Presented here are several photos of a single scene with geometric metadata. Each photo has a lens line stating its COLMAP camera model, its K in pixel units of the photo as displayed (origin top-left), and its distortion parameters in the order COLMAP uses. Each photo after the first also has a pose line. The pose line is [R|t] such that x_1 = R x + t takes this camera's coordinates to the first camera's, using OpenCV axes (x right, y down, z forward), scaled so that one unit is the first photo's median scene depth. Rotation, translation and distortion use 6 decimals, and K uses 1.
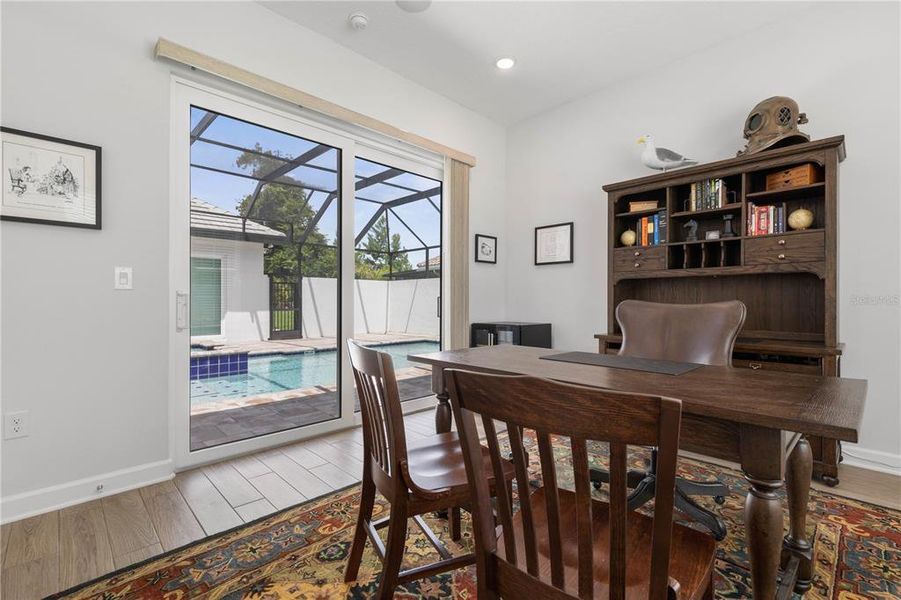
lens RADIAL K [[406.5, 0, 455.6], [0, 406.5, 304.5], [0, 0, 1]] dist [0.003507, 0.000196]
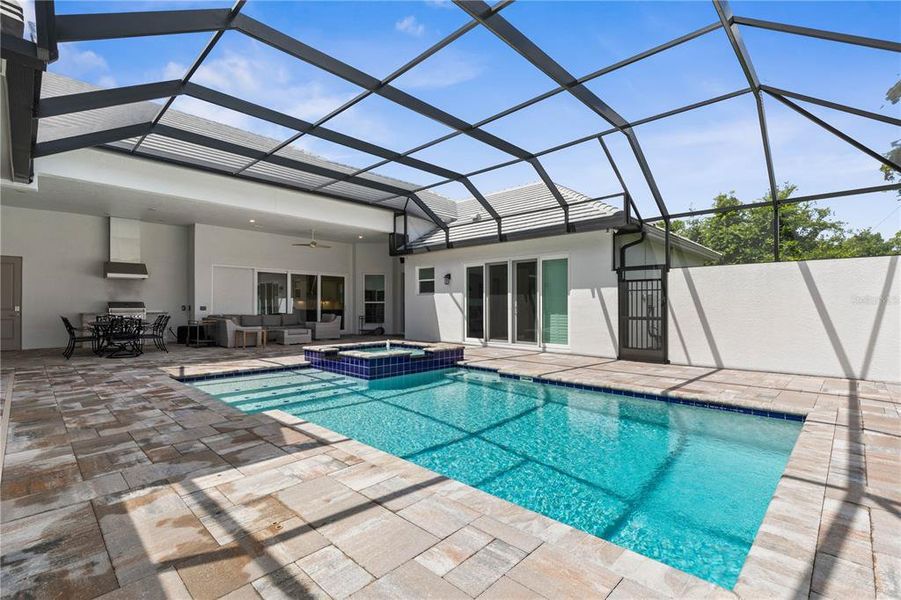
lens RADIAL K [[406.5, 0, 455.6], [0, 406.5, 304.5], [0, 0, 1]] dist [0.003507, 0.000196]
pose [[0.045096, -0.005061, -0.998970, 0.134375], [-0.005503, 0.999971, -0.005314, -0.002547], [0.998968, 0.005737, 0.045067, 0.338753]]
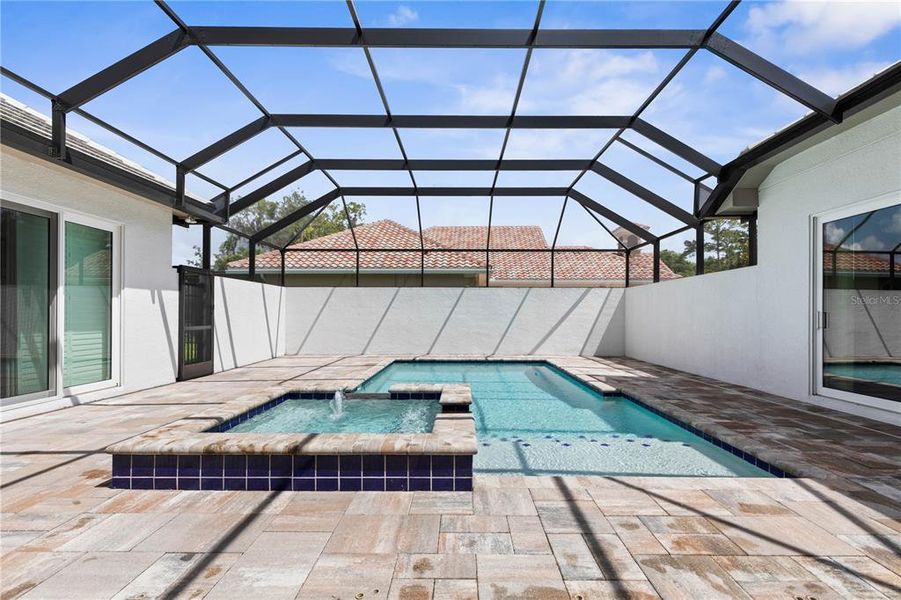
lens RADIAL K [[411.1, 0, 454.2], [0, 411.1, 315.1], [0, 0, 1]] dist [0.004203, 0.000376]
pose [[0.700906, -0.000812, 0.713253, -0.303475], [0.004155, 0.999987, -0.002945, -0.001701], [-0.713241, 0.005028, 0.700901, 0.154599]]
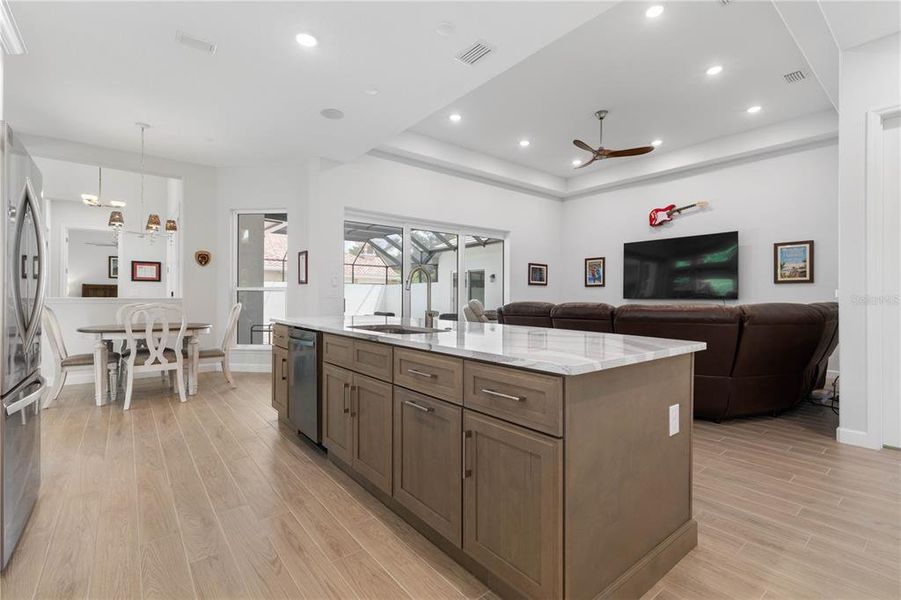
lens RADIAL K [[410.3, 0, 463.4], [0, 410.3, 296.8], [0, 0, 1]] dist [-0.000423, 0.000136]
pose [[0.078246, 0.001509, 0.996933, -0.794918], [0.003703, 0.999992, -0.001804, -0.003285], [-0.996927, 0.003833, 0.078240, 0.086354]]
